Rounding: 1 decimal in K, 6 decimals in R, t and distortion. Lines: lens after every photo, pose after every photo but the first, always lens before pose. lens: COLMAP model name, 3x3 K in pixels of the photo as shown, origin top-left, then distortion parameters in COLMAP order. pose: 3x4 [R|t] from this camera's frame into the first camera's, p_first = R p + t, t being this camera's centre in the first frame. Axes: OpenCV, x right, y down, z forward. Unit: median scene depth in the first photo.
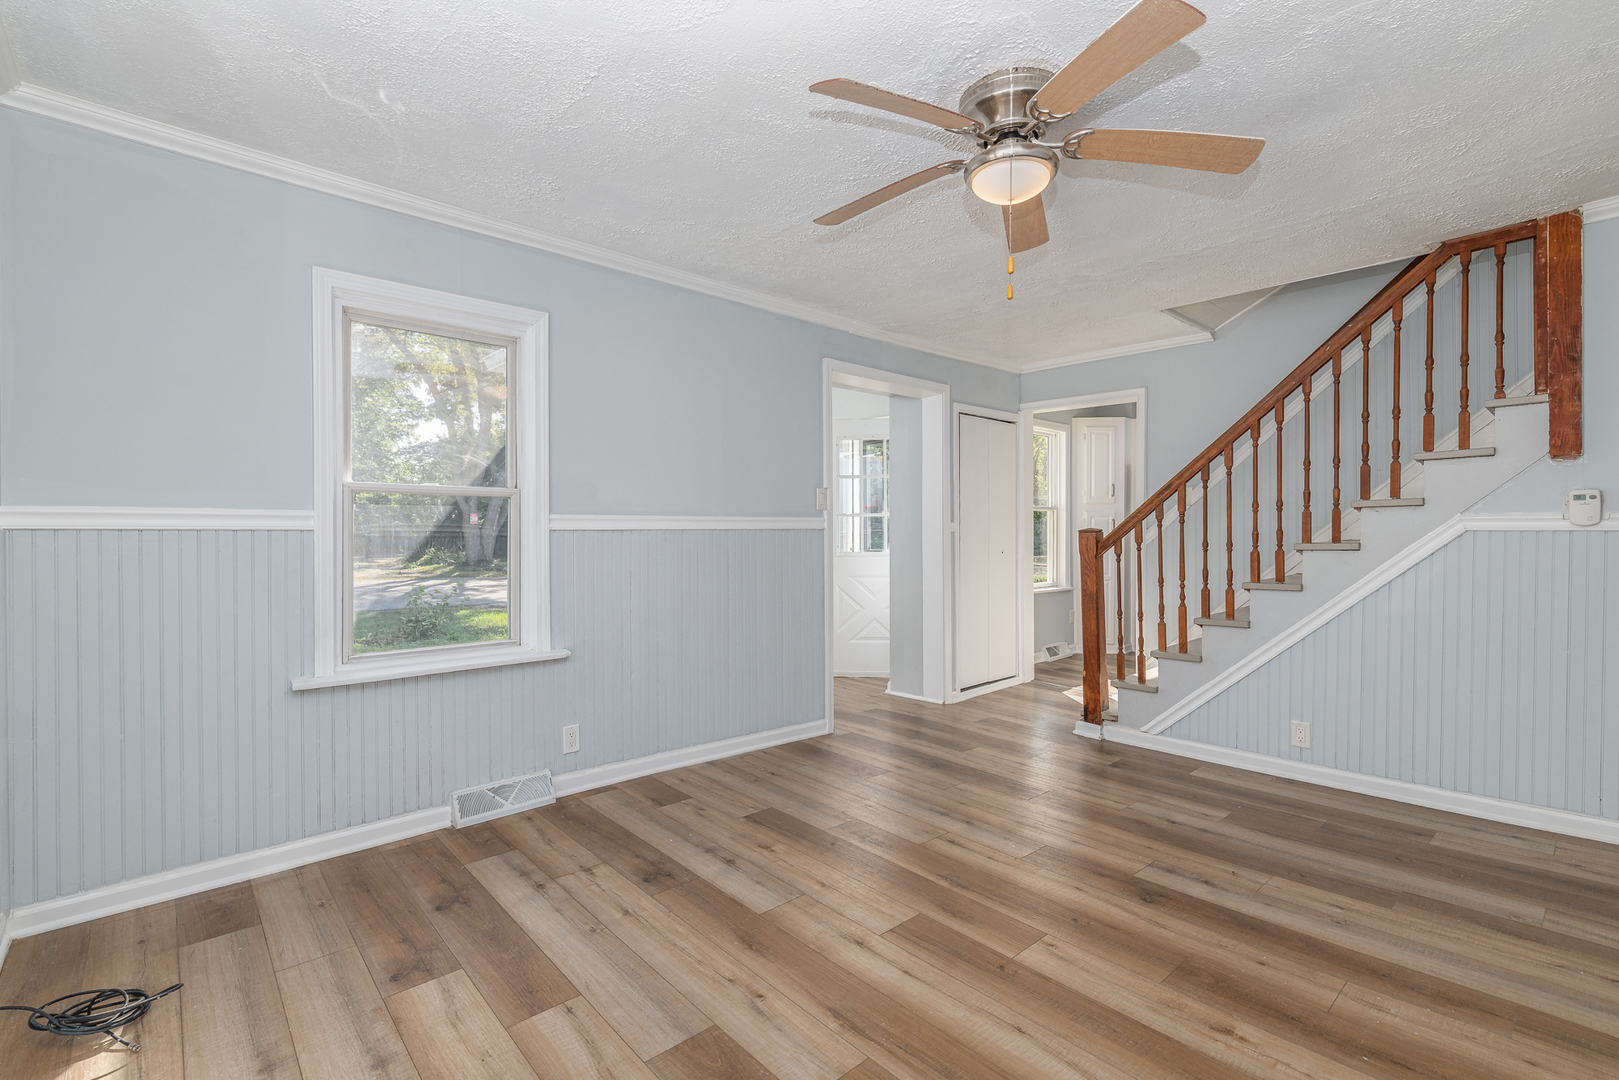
lens RADIAL K [[720.7, 0, 809.1], [0, 720.7, 532.4], [0, 0, 1]] dist [-0.001274, -0.000341]
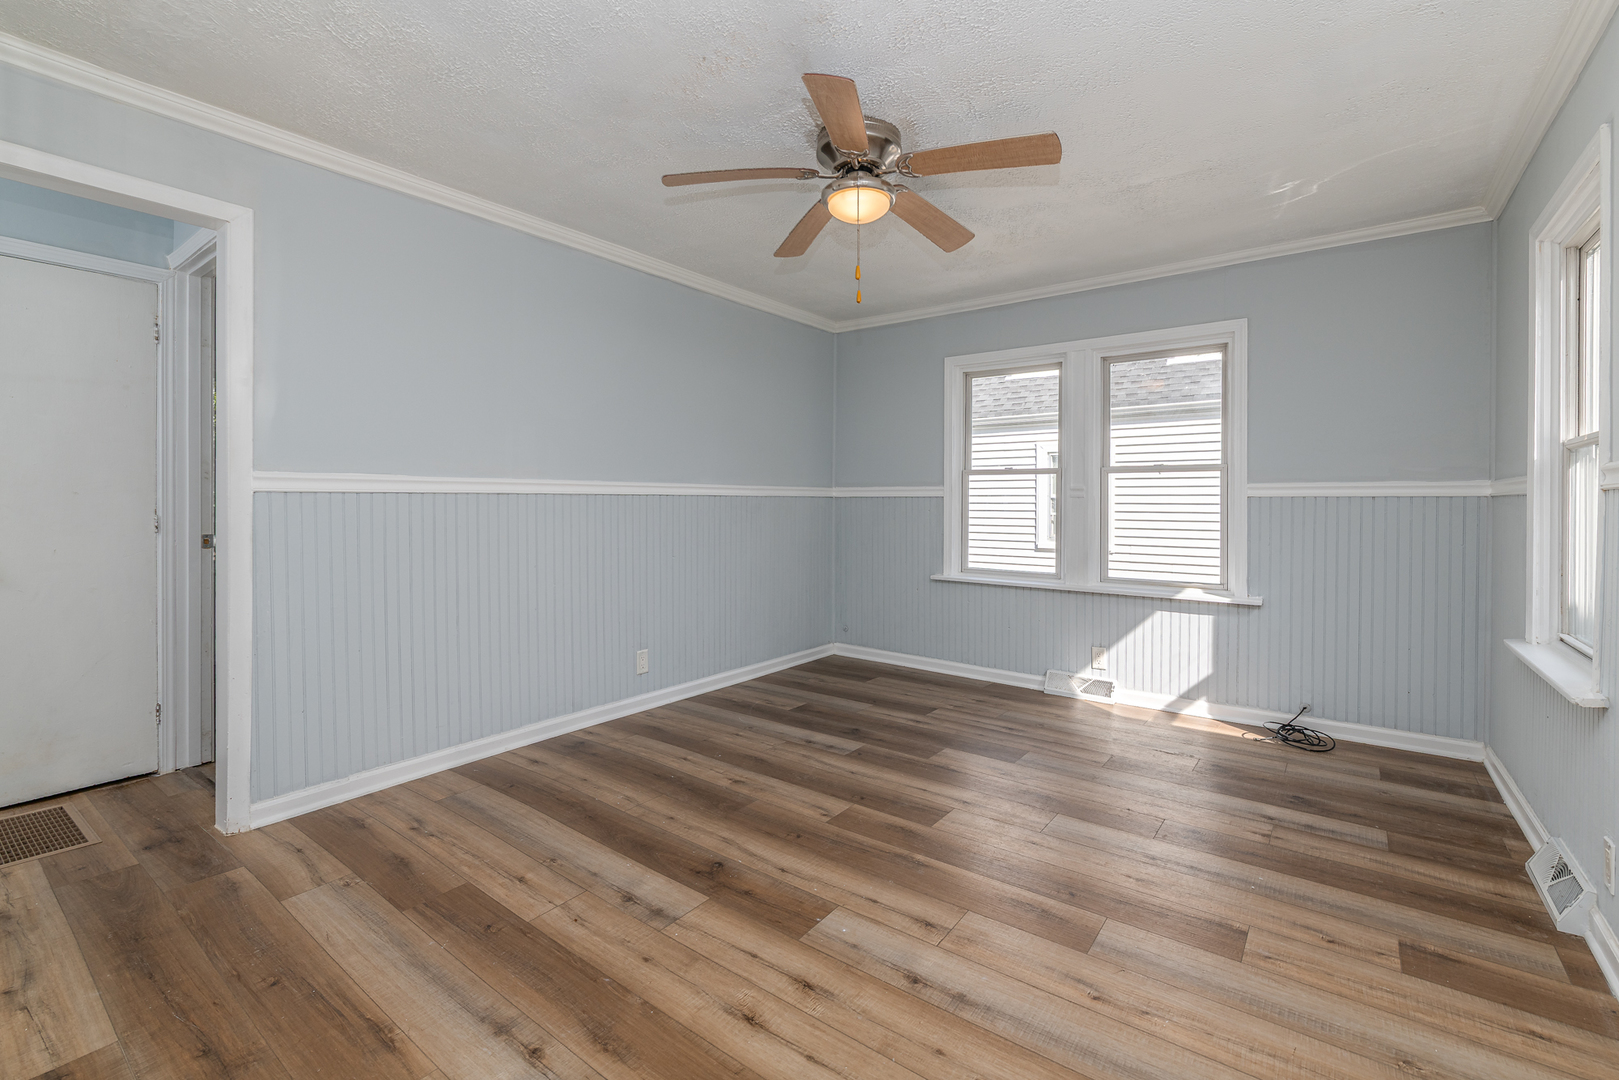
lens RADIAL K [[706.7, 0, 815.6], [0, 706.7, 508.6], [0, 0, 1]] dist [-0.002377, -0.000360]
pose [[-0.981944, -0.003662, -0.189136, 0.500915], [-0.005534, 0.999941, 0.009369, 0.012975], [0.189091, 0.010246, -0.981906, 1.884426]]
